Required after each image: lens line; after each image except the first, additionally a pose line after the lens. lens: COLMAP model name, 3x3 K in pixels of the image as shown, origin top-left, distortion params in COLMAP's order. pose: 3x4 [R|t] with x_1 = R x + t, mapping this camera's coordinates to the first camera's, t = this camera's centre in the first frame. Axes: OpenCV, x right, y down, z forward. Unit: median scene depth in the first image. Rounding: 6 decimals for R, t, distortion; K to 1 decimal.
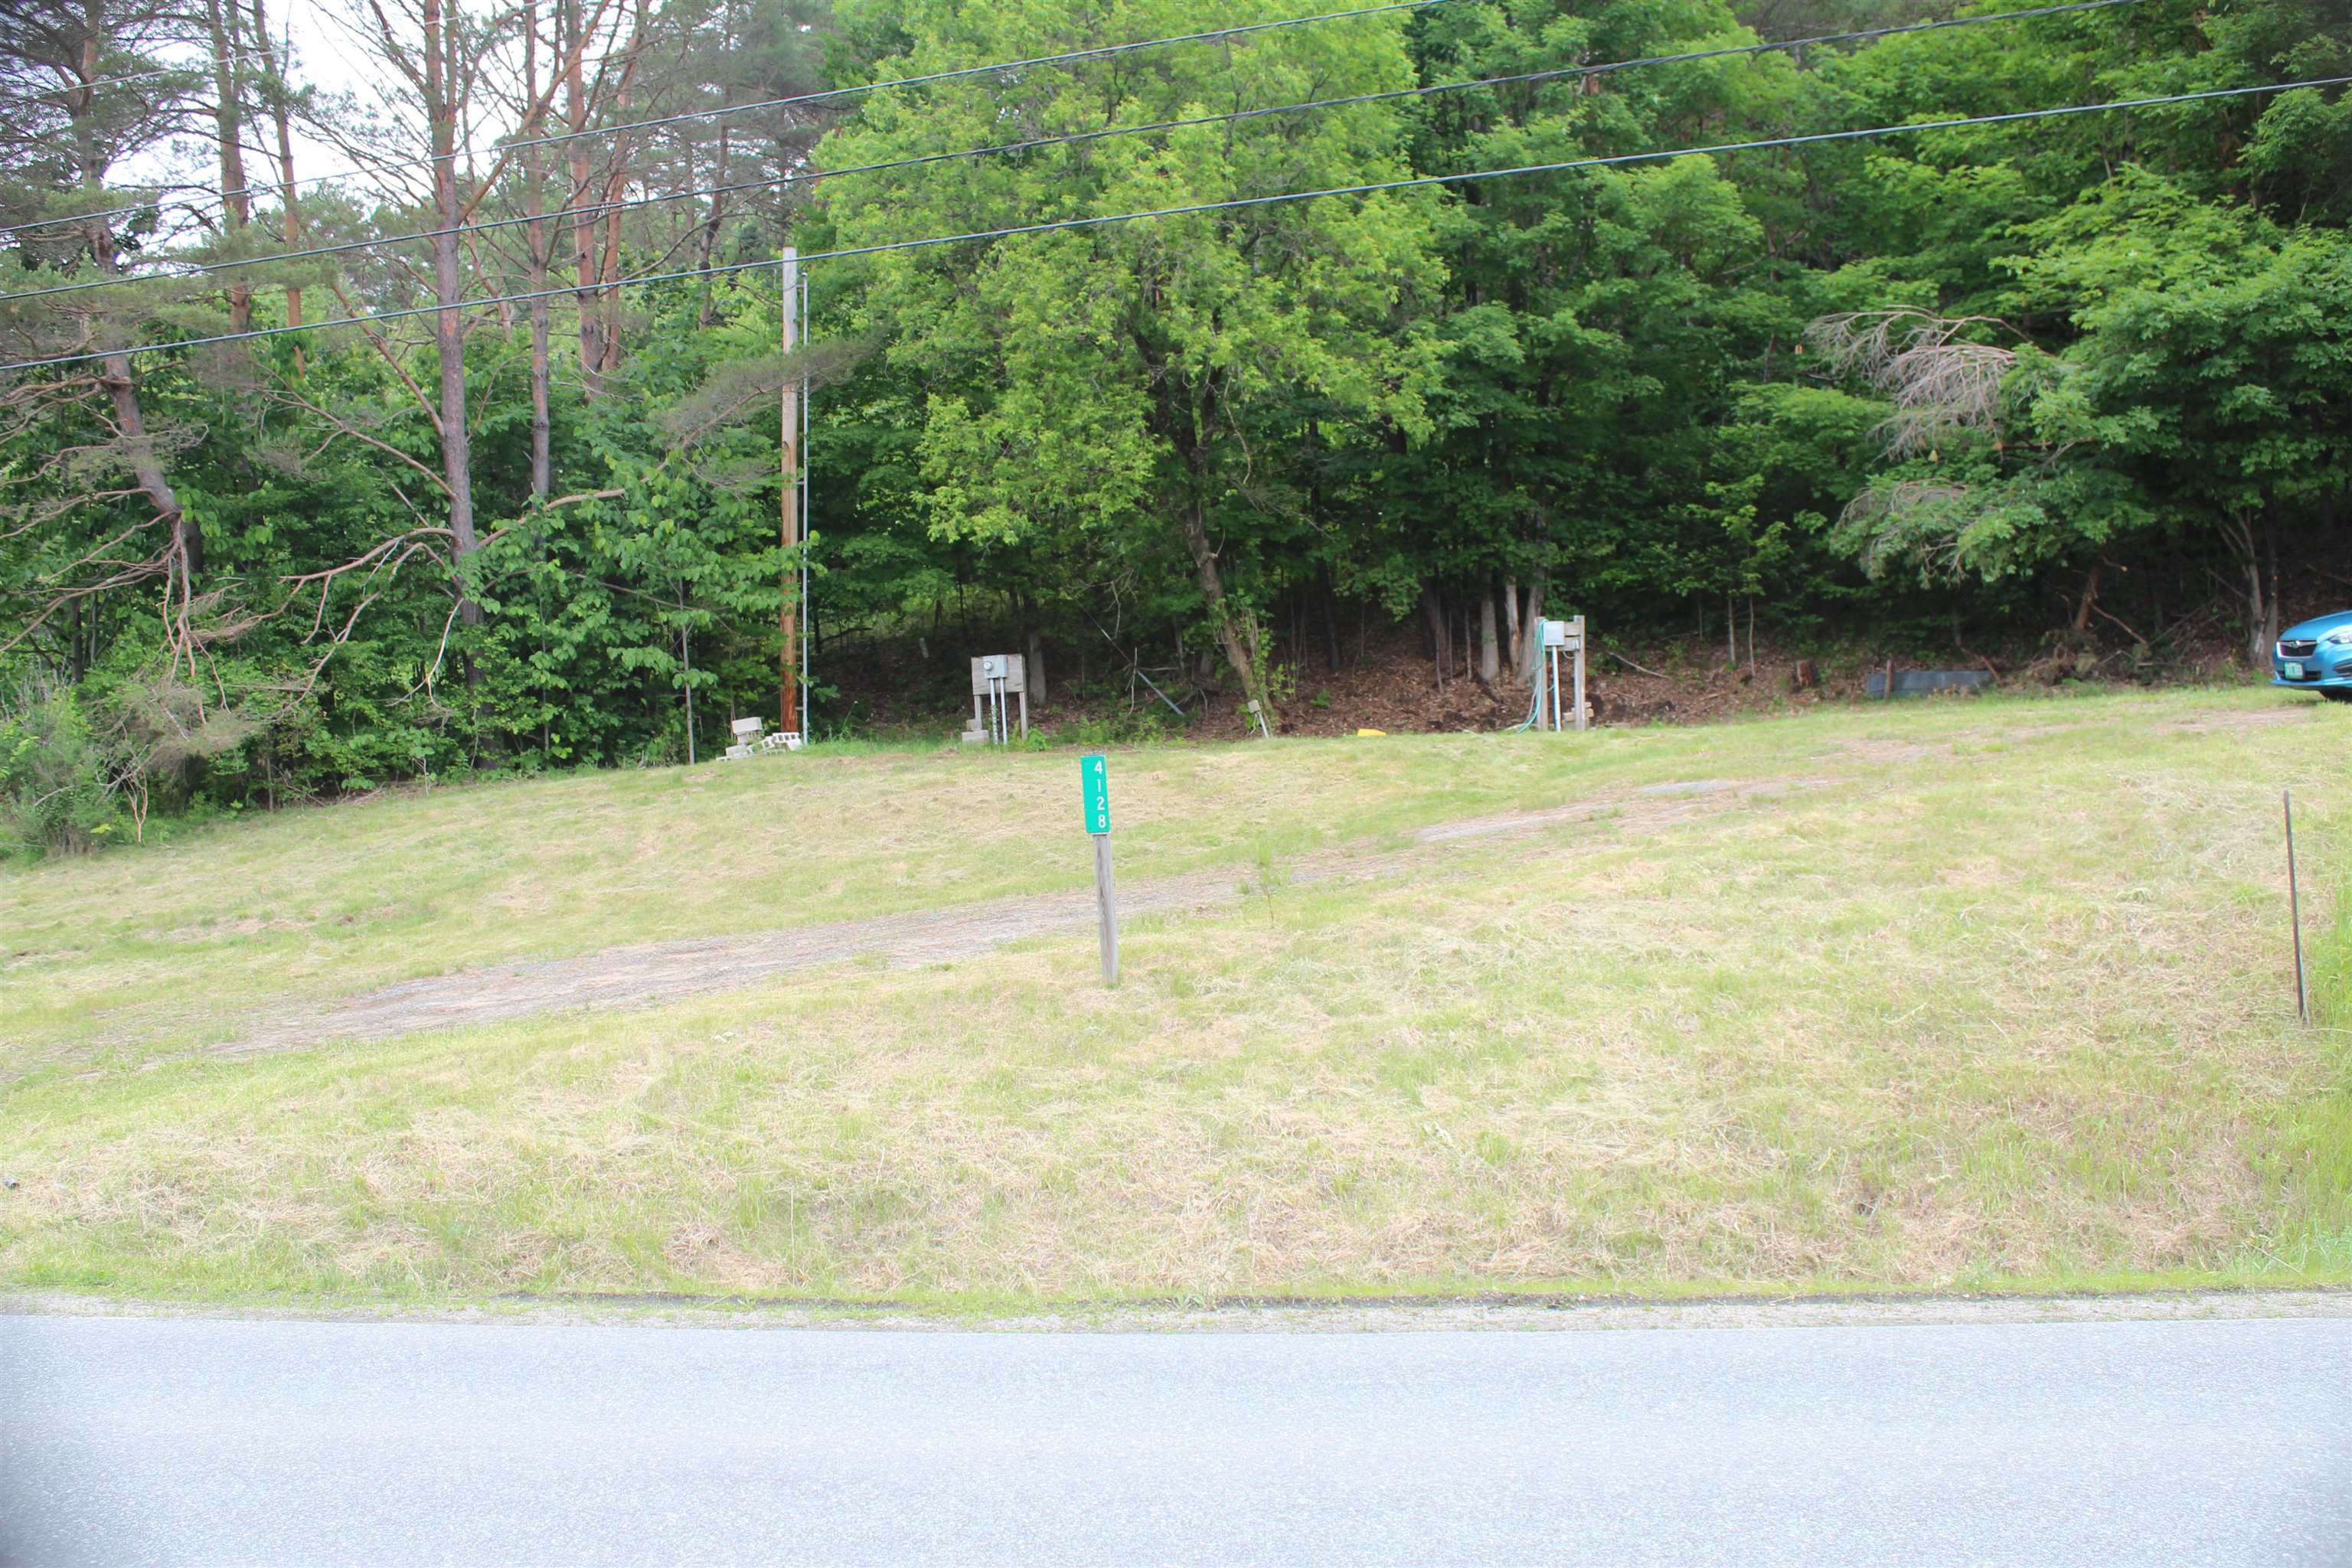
lens RADIAL K [[2223.7, 0, 1172.1], [0, 2223.7, 774.2], [0, 0, 1]] dist [-0.091223, 0.000000]
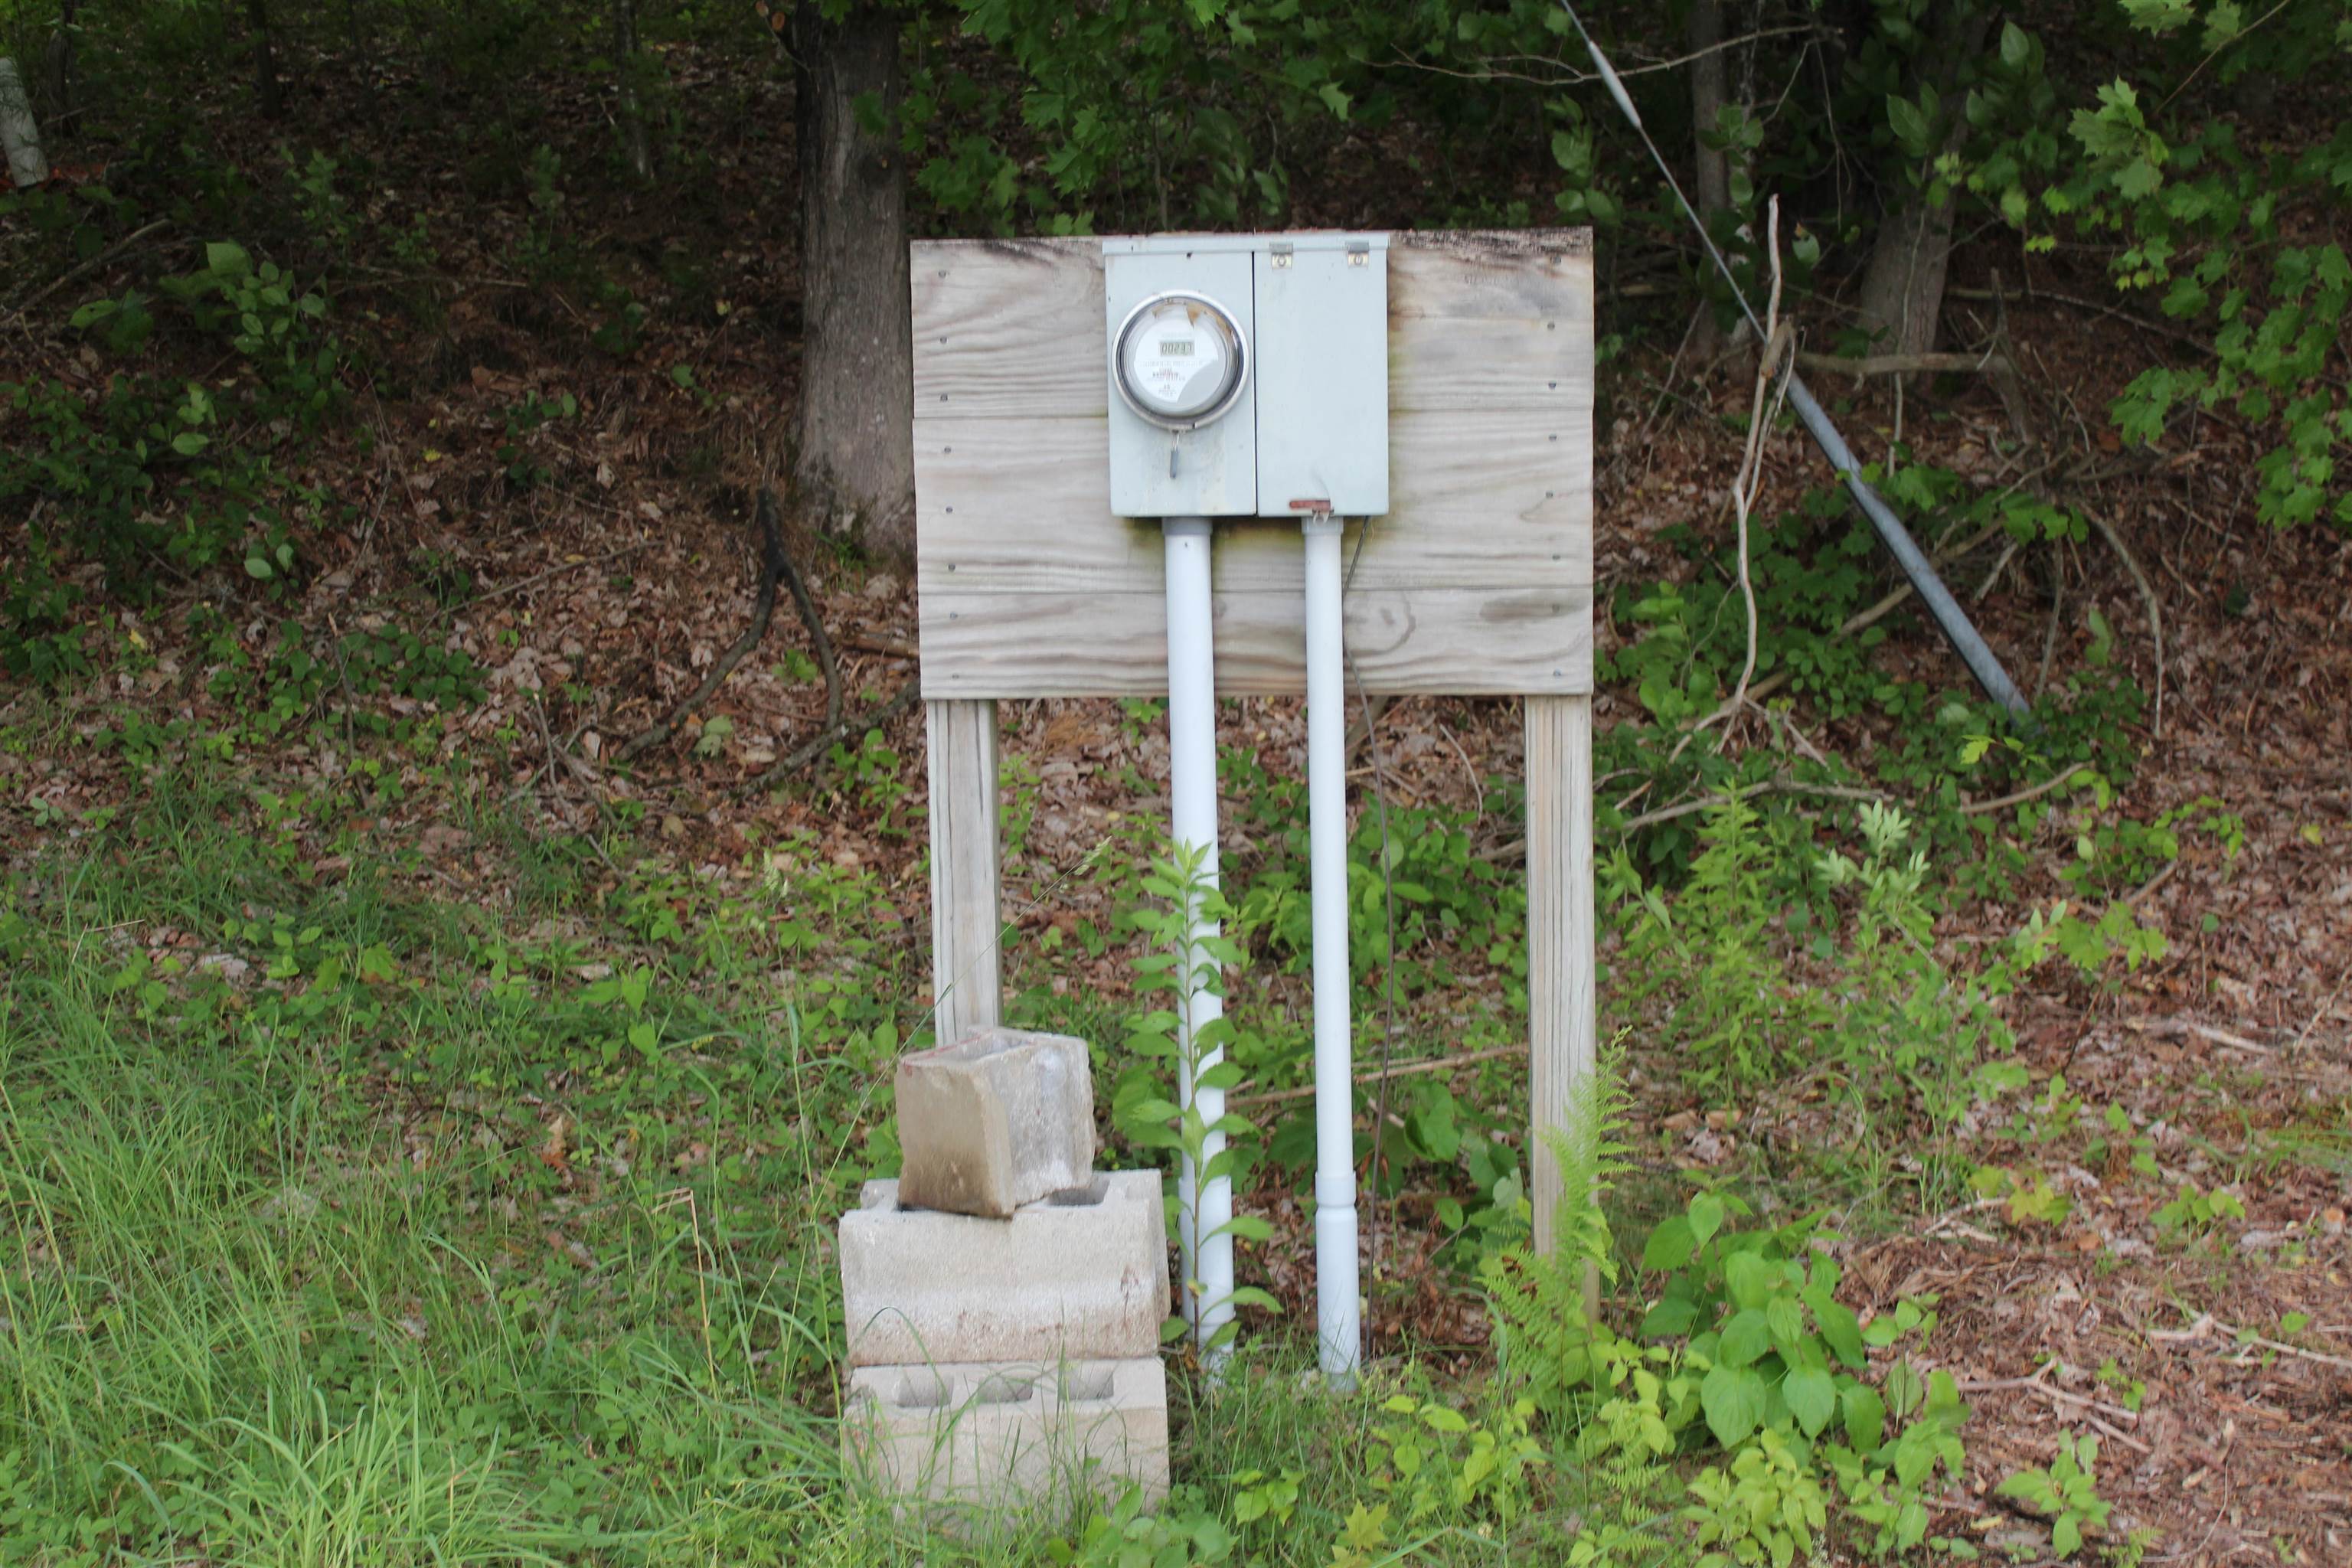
lens RADIAL K [[3991.1, 0, 1176.1], [0, 3991.1, 785.6], [0, 0, 1]] dist [0.002673, 0.000000]
pose [[0.965265, 0.009970, 0.261081, -0.126510], [-0.039843, 0.993201, 0.109379, -0.052121], [-0.258216, -0.115982, 0.959100, 0.911795]]
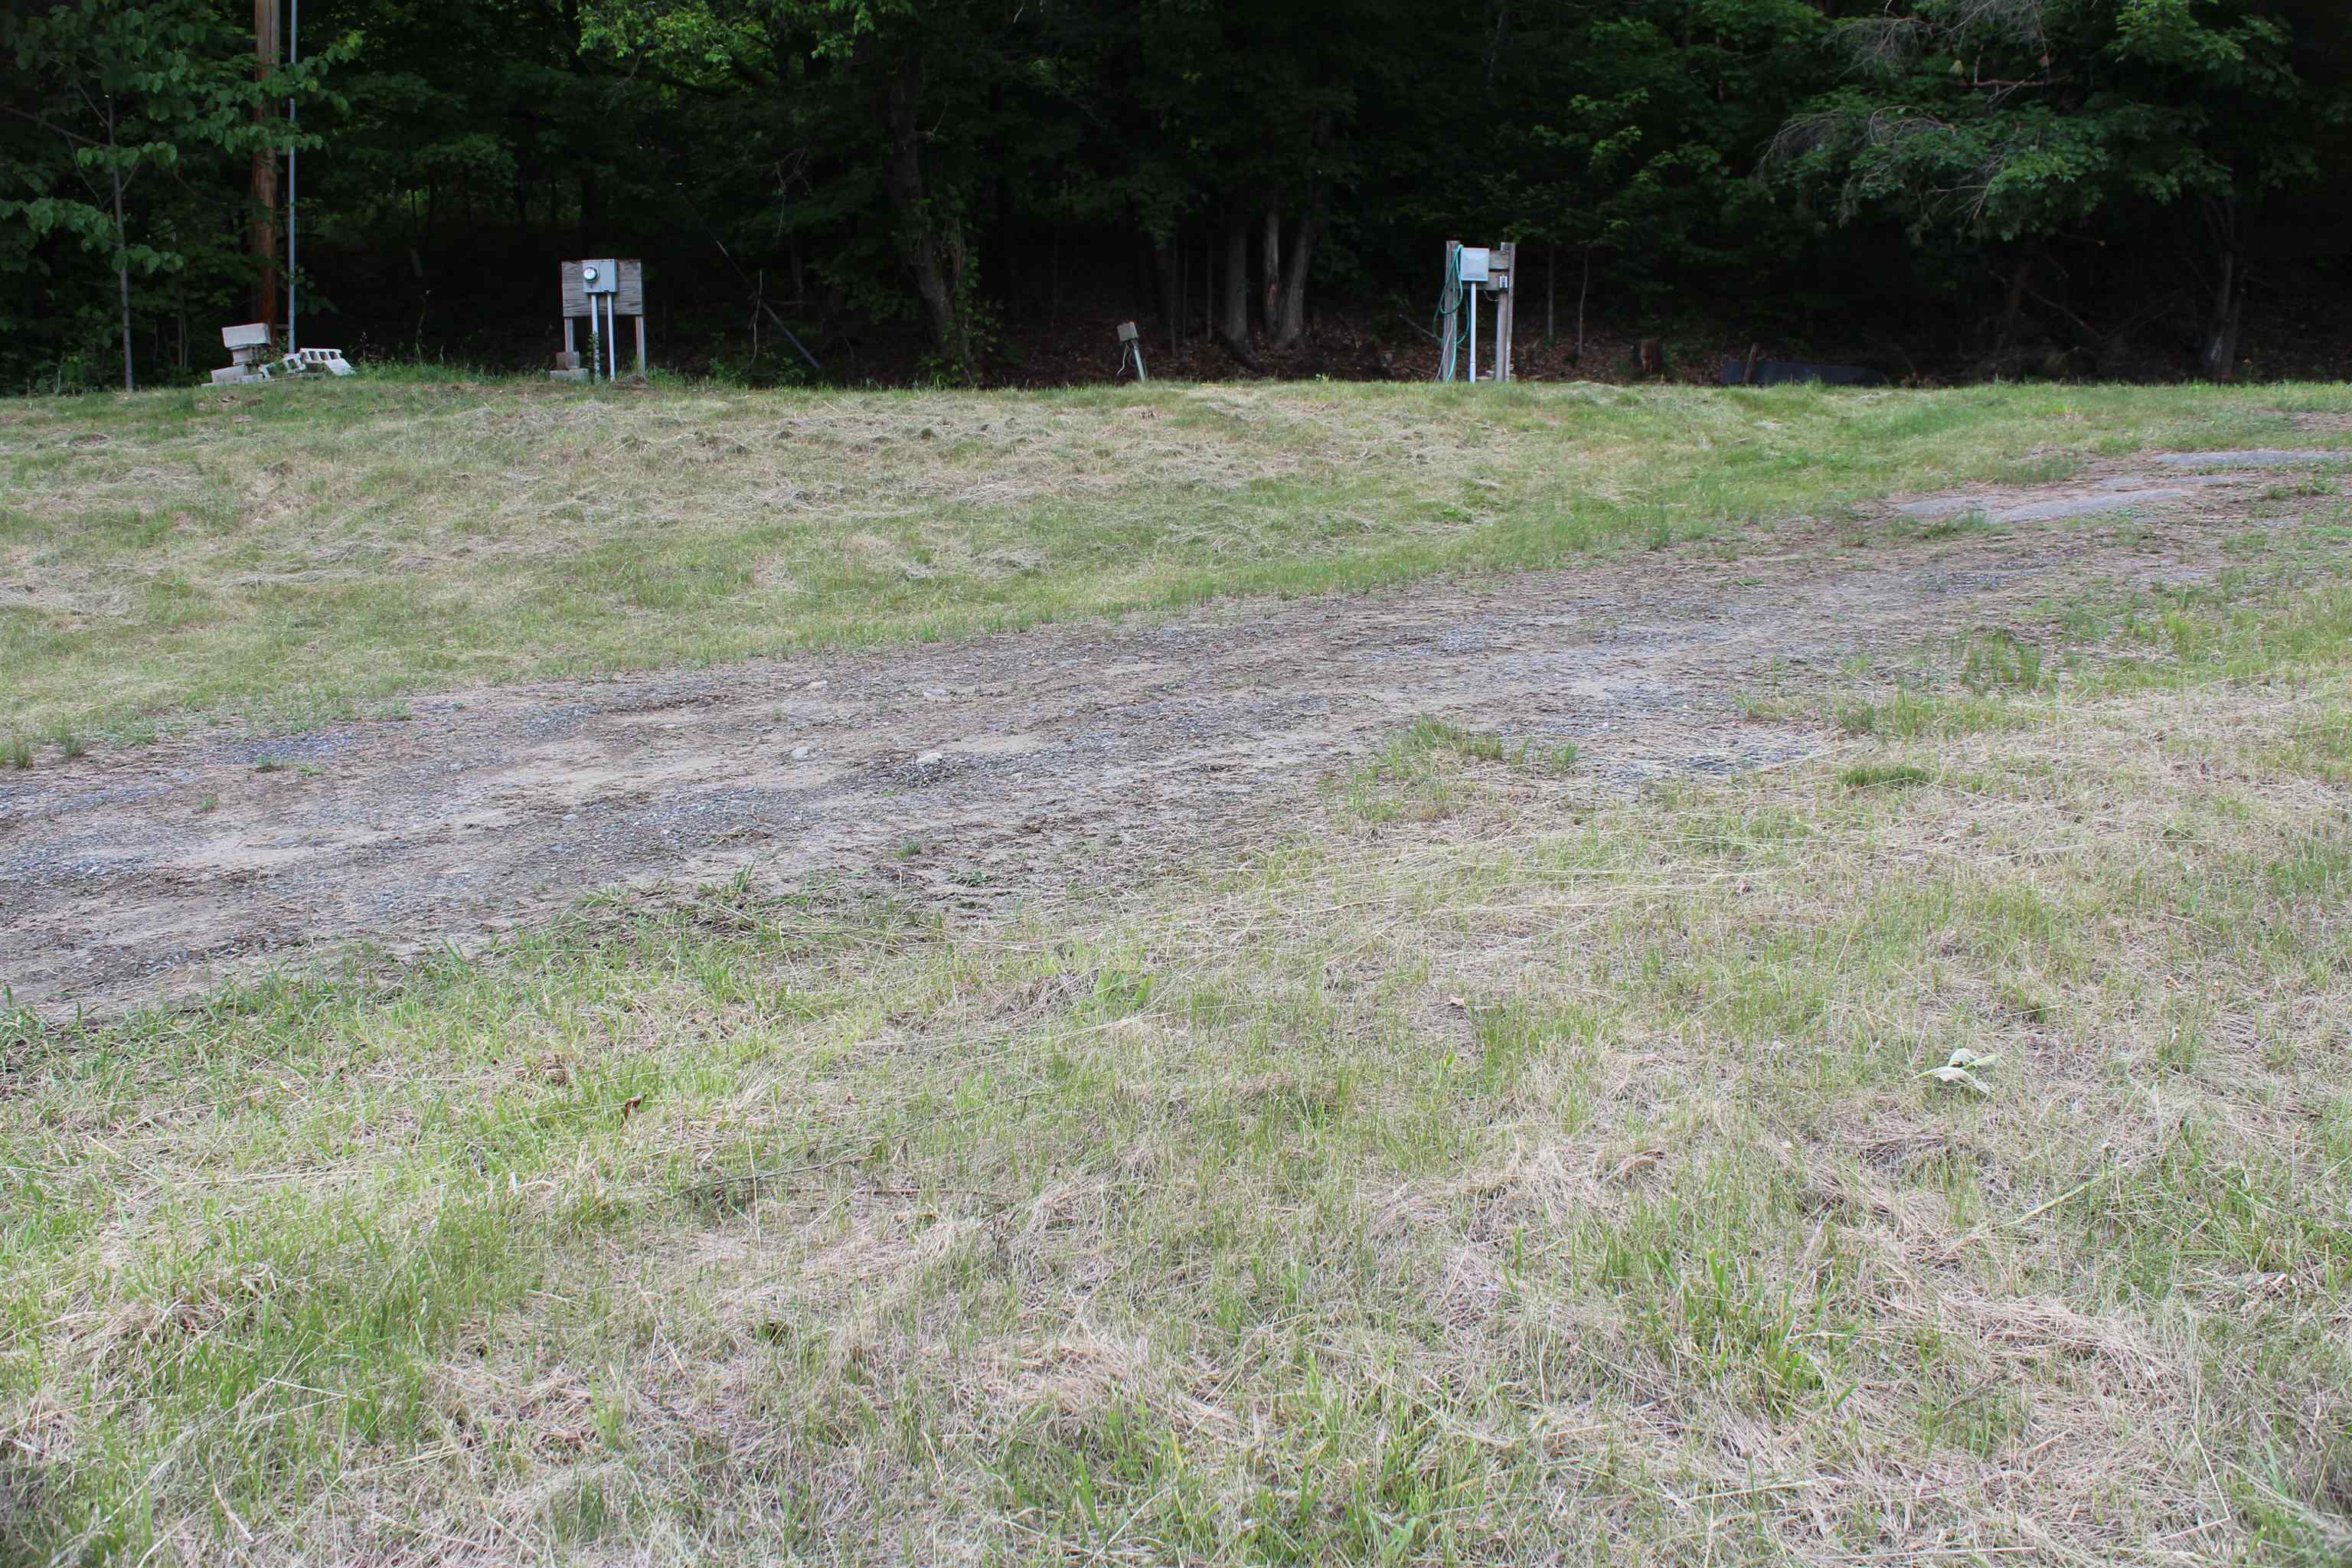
lens RADIAL K [[2223.7, 0, 1174.8], [0, 2223.7, 803.7], [0, 0, 1]] dist [-0.091223, 0.000000]
pose [[0.941360, -0.006674, 0.337339, -0.150233], [-0.037854, 0.991403, 0.125248, 0.022316], [-0.335275, -0.130673, 0.933014, 0.308352]]
